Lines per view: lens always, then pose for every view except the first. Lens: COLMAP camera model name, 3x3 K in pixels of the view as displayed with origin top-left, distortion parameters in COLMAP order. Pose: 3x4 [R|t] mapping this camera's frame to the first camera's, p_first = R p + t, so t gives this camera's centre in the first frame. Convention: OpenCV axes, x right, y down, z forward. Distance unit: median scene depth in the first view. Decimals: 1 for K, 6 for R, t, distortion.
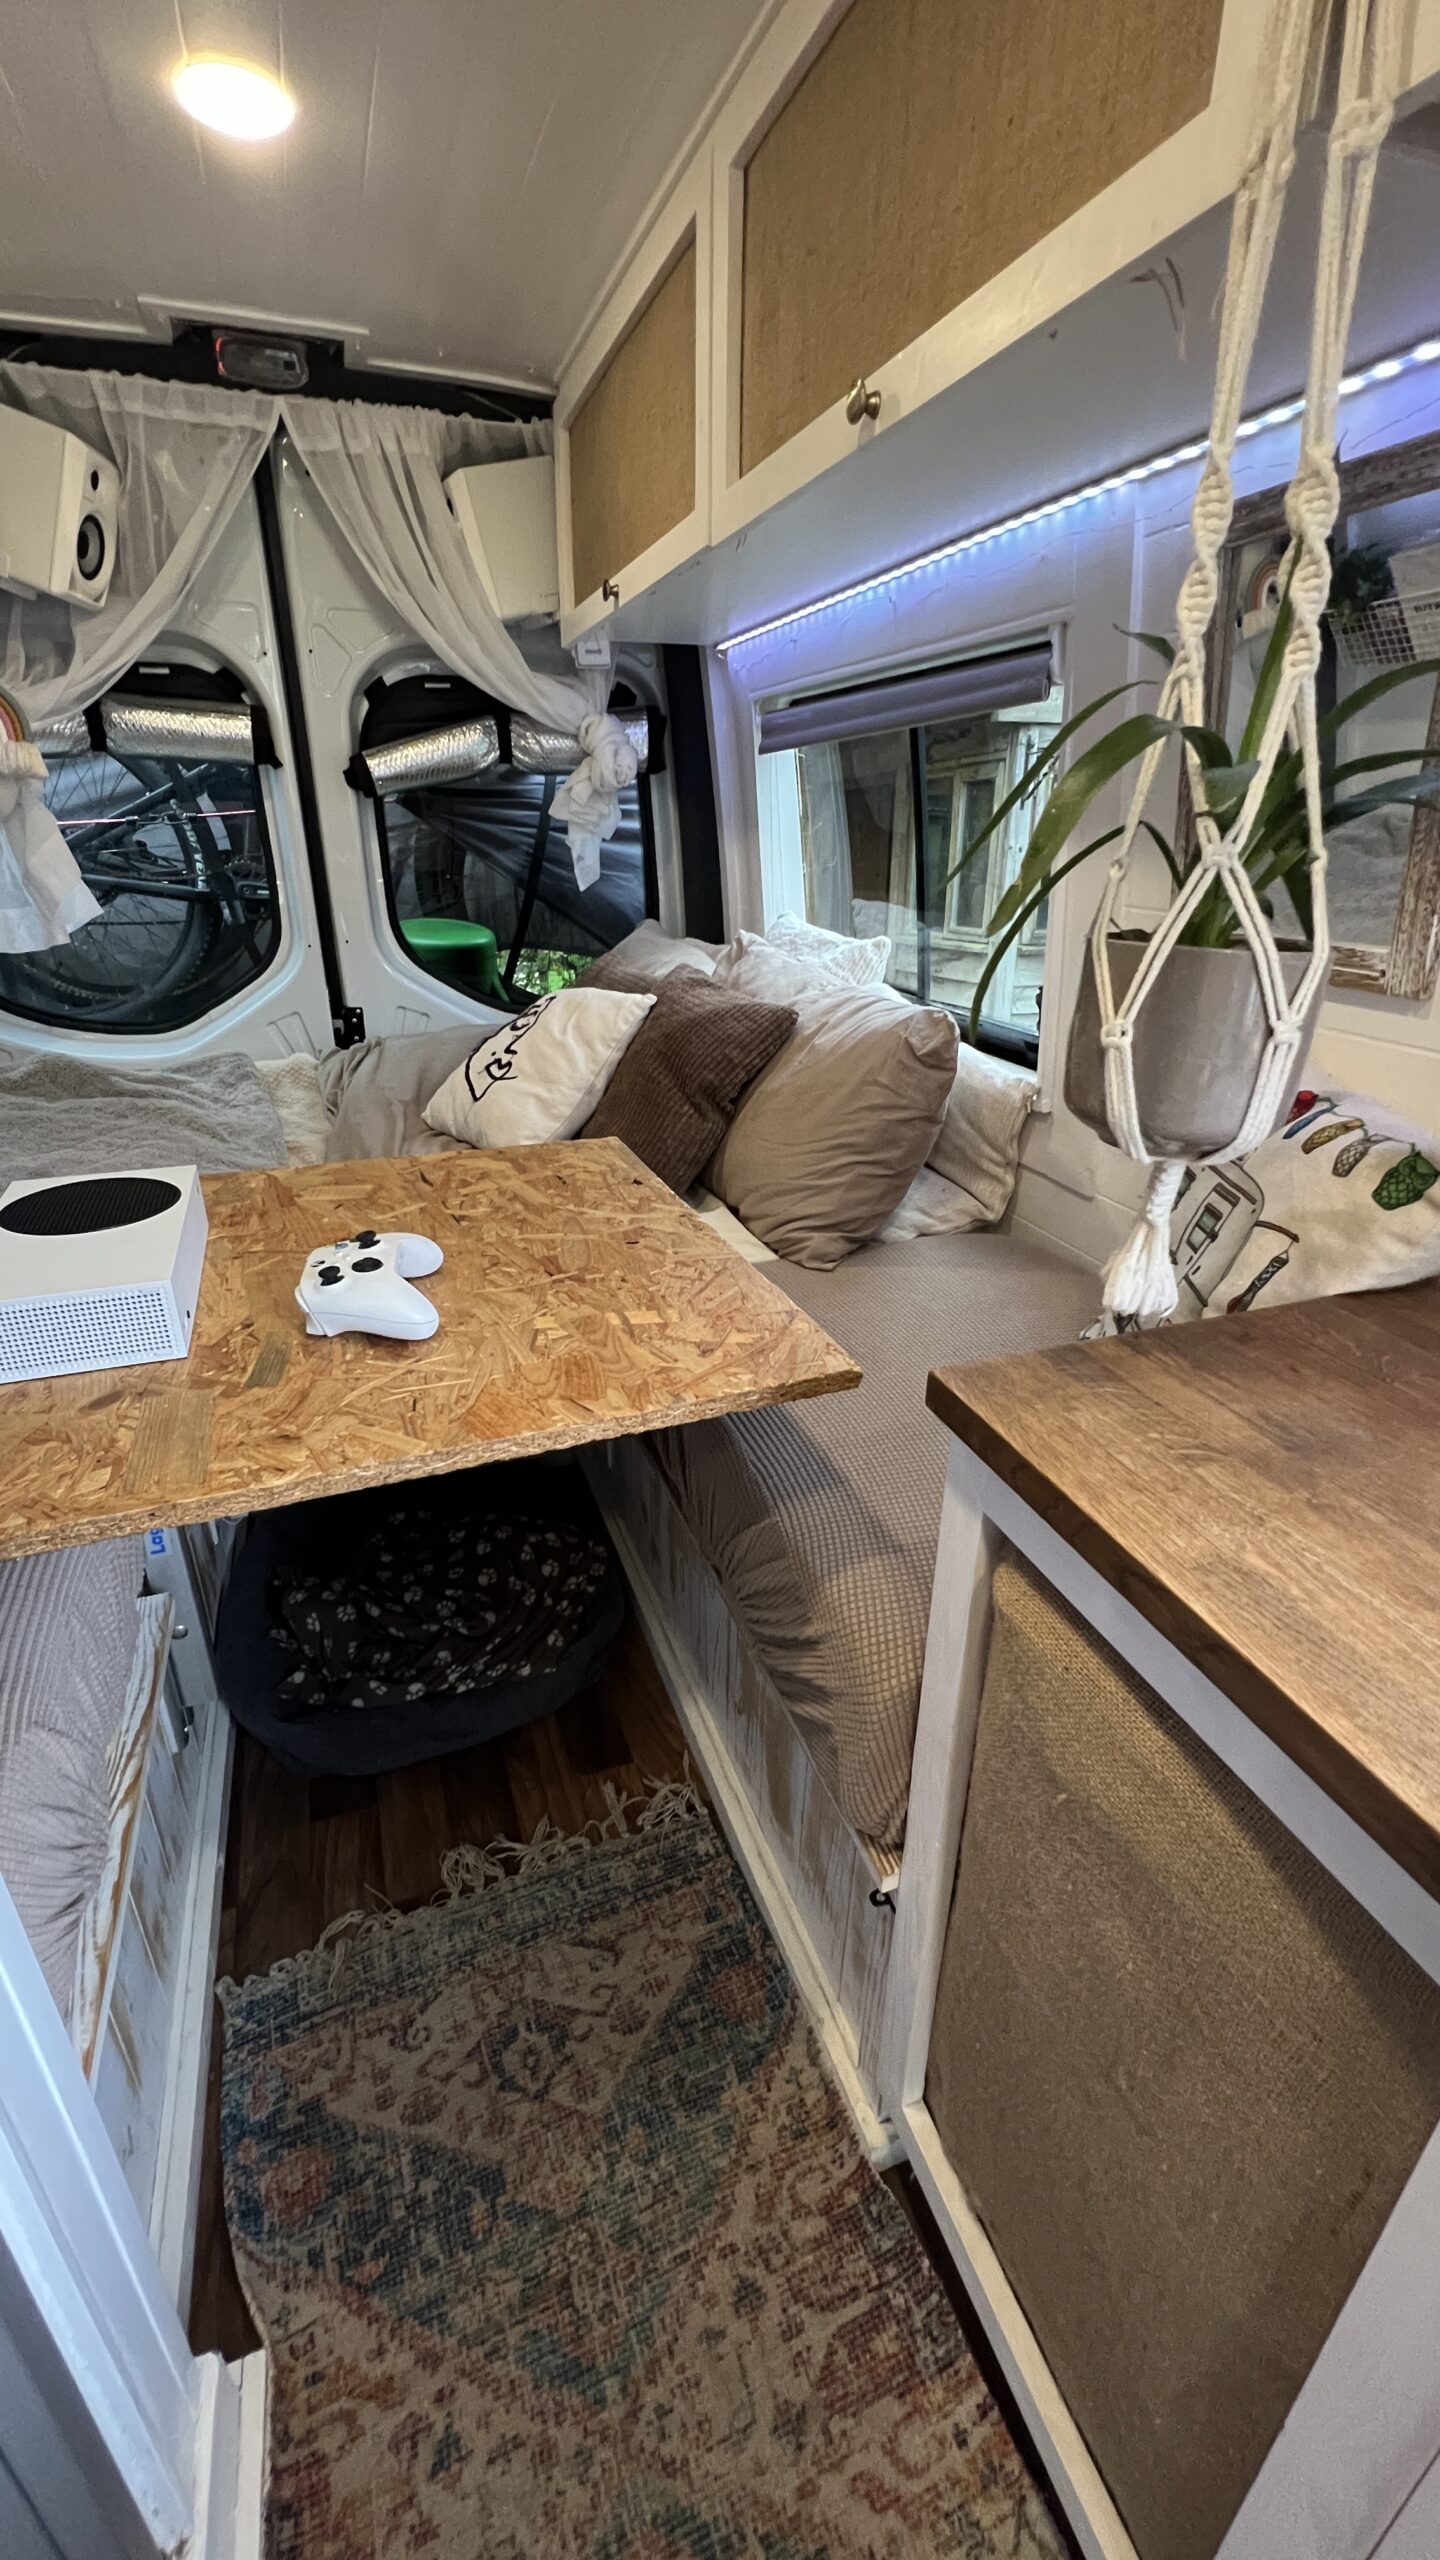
lens RADIAL K [[1030.3, 0, 720.0], [0, 1030.3, 1280.0], [0, 0, 1]] dist [-0.000146, -0.000586]
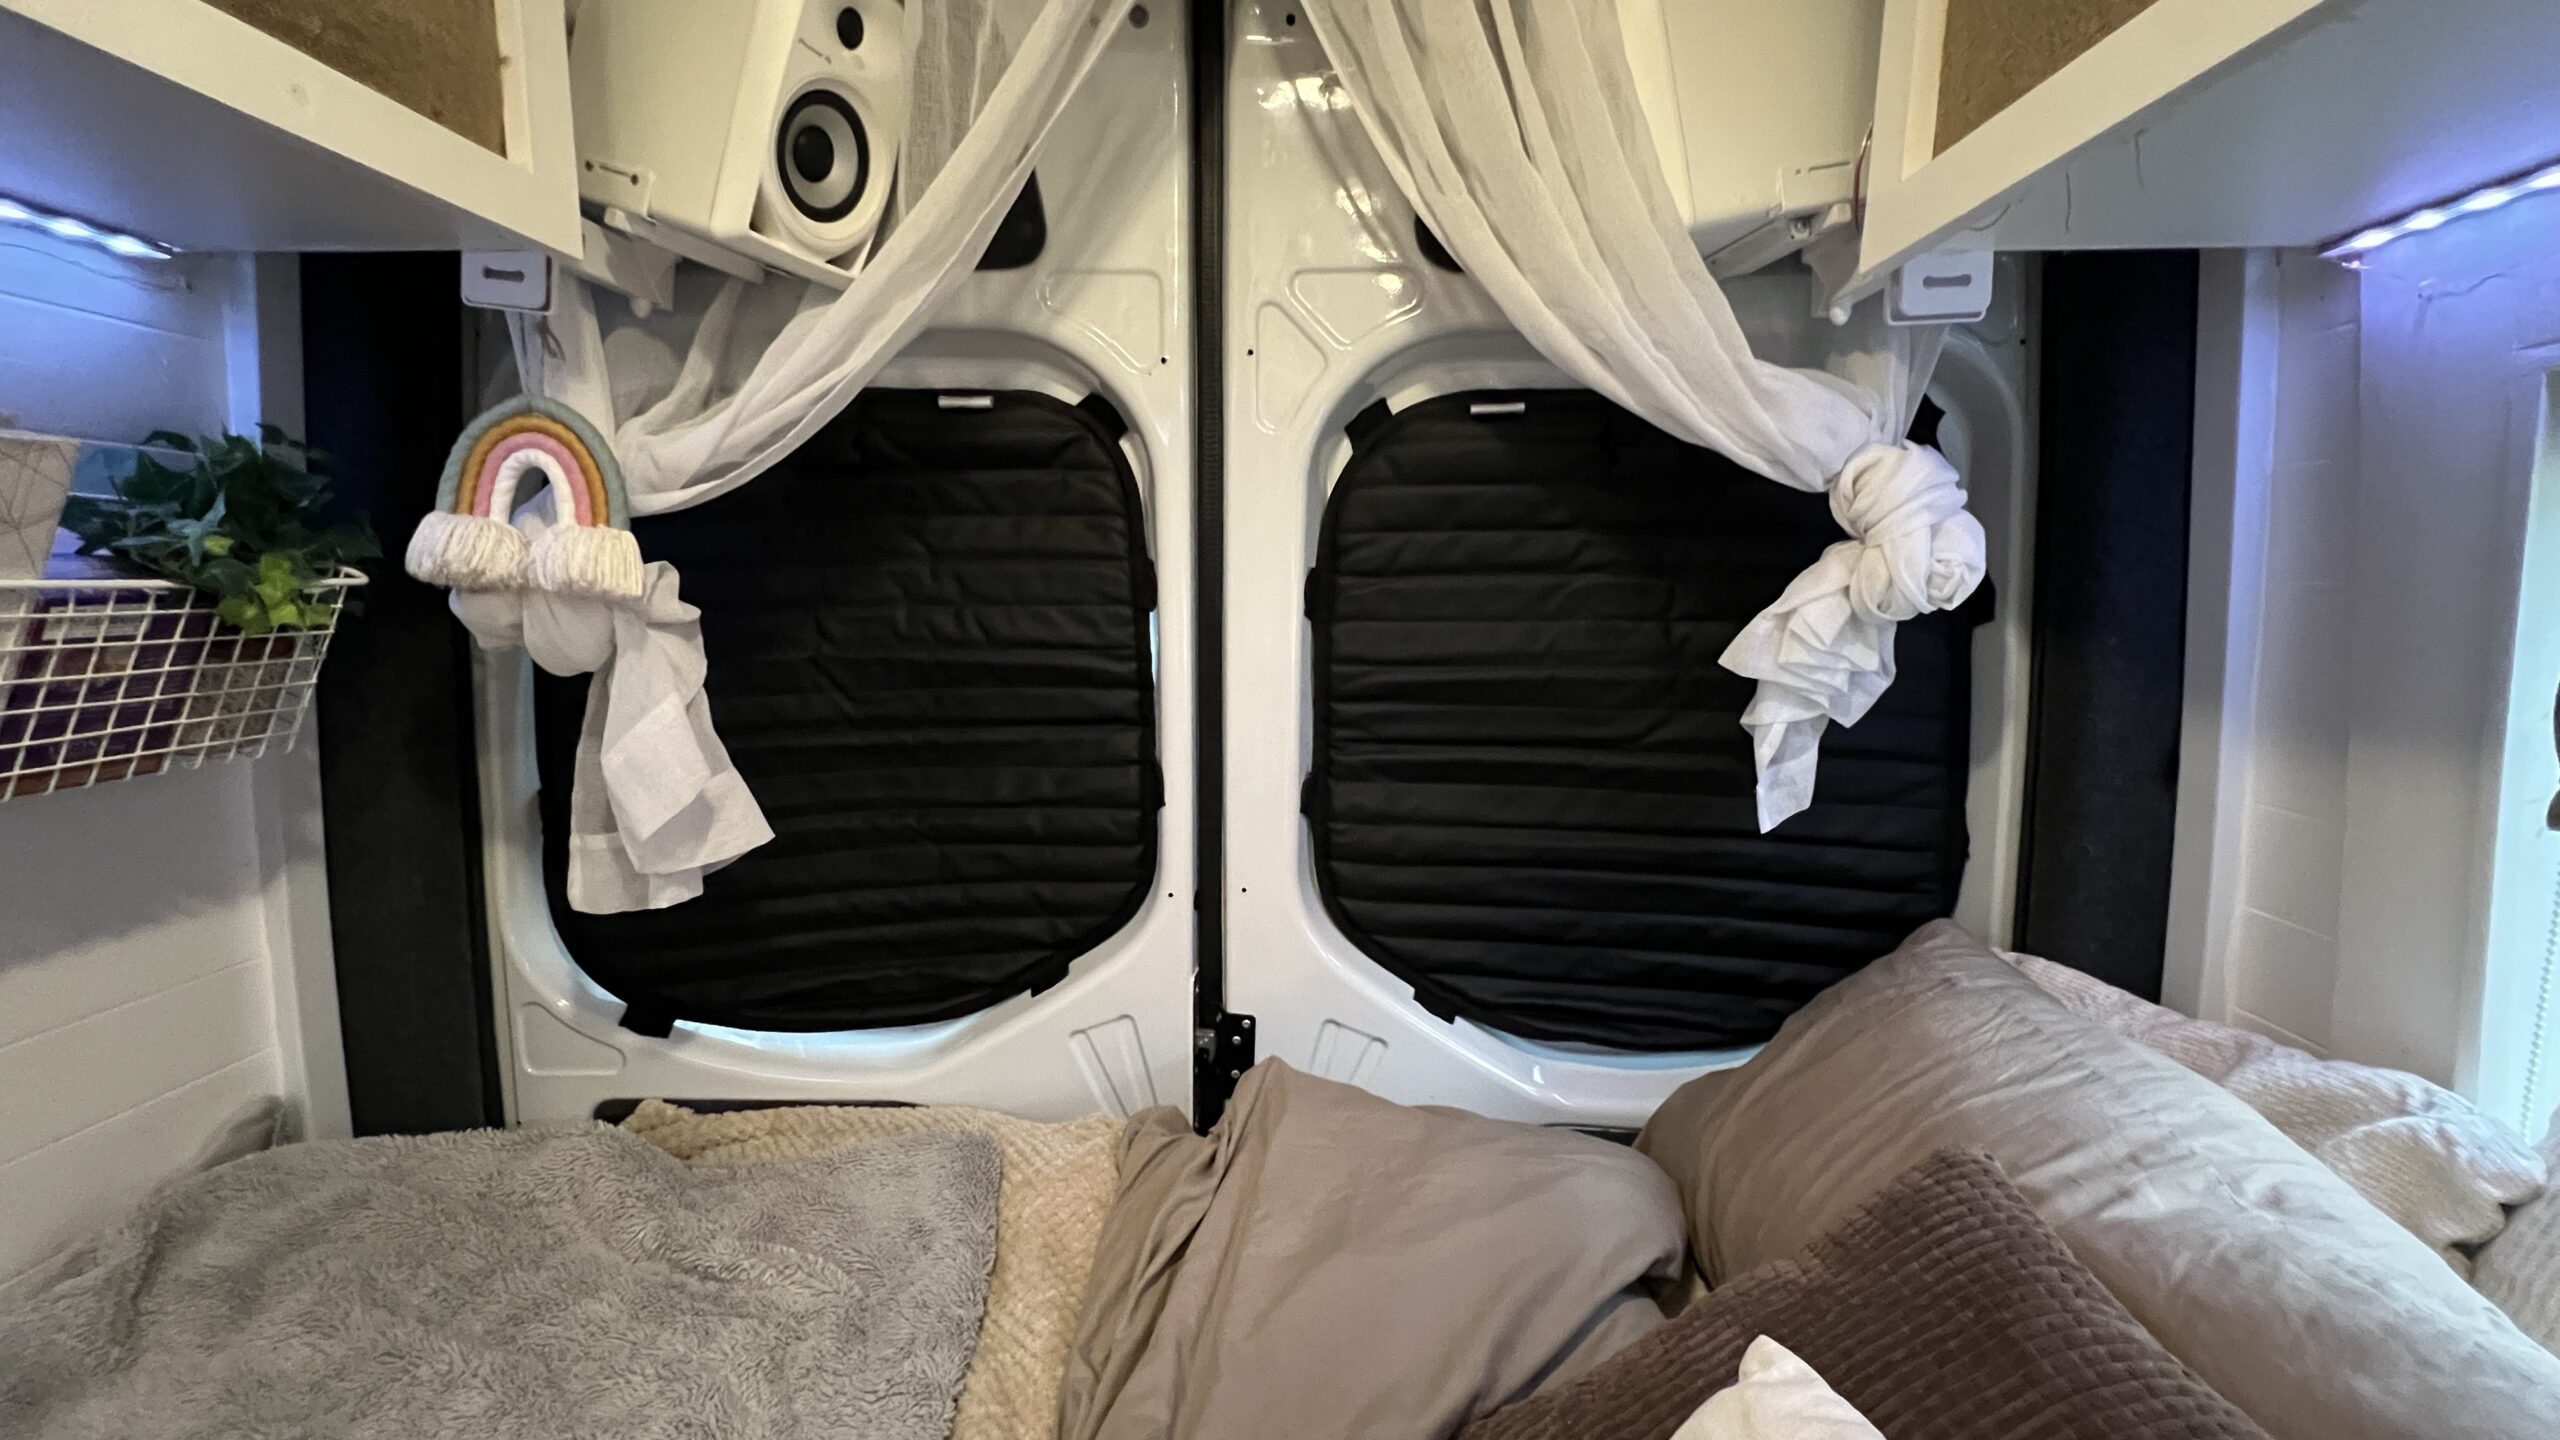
lens RADIAL K [[1030.3, 0, 1280.5], [0, 1030.3, 712.0], [0, 0, 1]] dist [-0.000146, -0.000586]
pose [[0.927753, 0.050833, -0.369717, -0.230247], [-0.159499, 0.949651, -0.269672, -0.378578], [0.337394, 0.309158, 0.889149, 0.739946]]
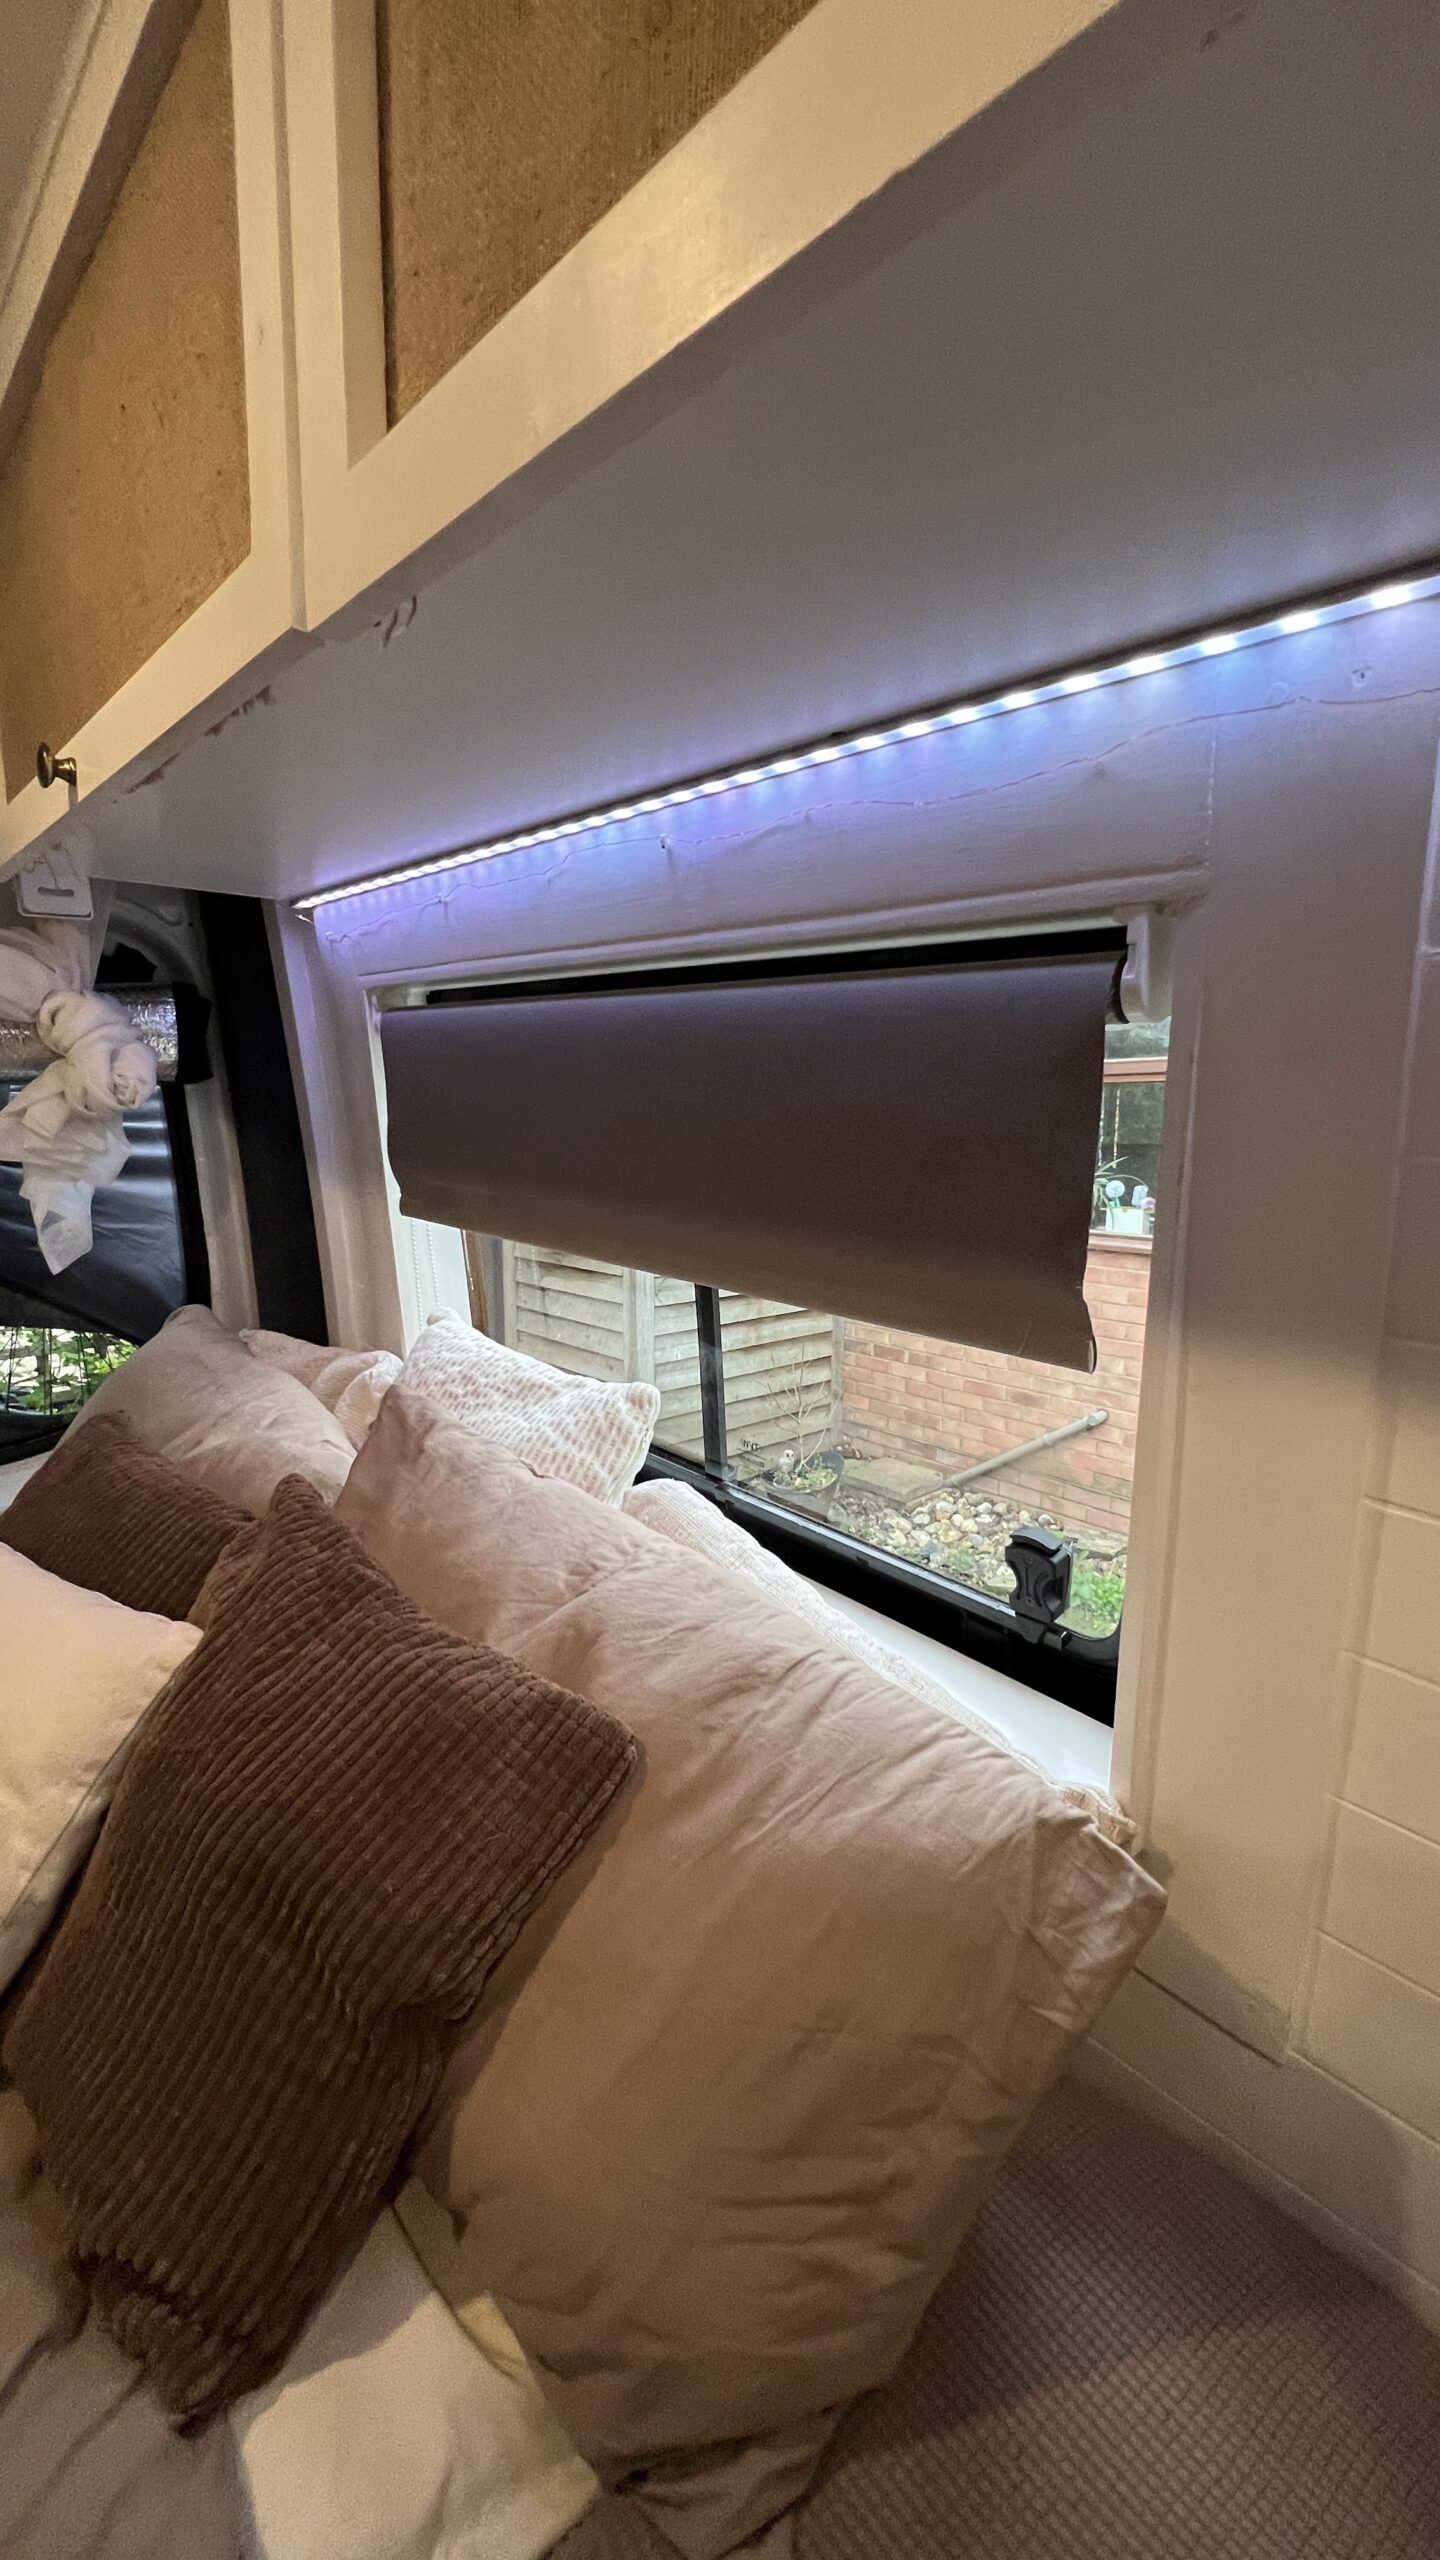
lens RADIAL K [[1030.3, 0, 720.0], [0, 1030.3, 1280.0], [0, 0, 1]] dist [-0.000146, -0.000586]
pose [[0.923711, -0.051473, 0.379617, -0.016514], [0.135765, 0.970602, -0.198747, -0.288755], [-0.358227, 0.235123, 0.903543, 0.488466]]
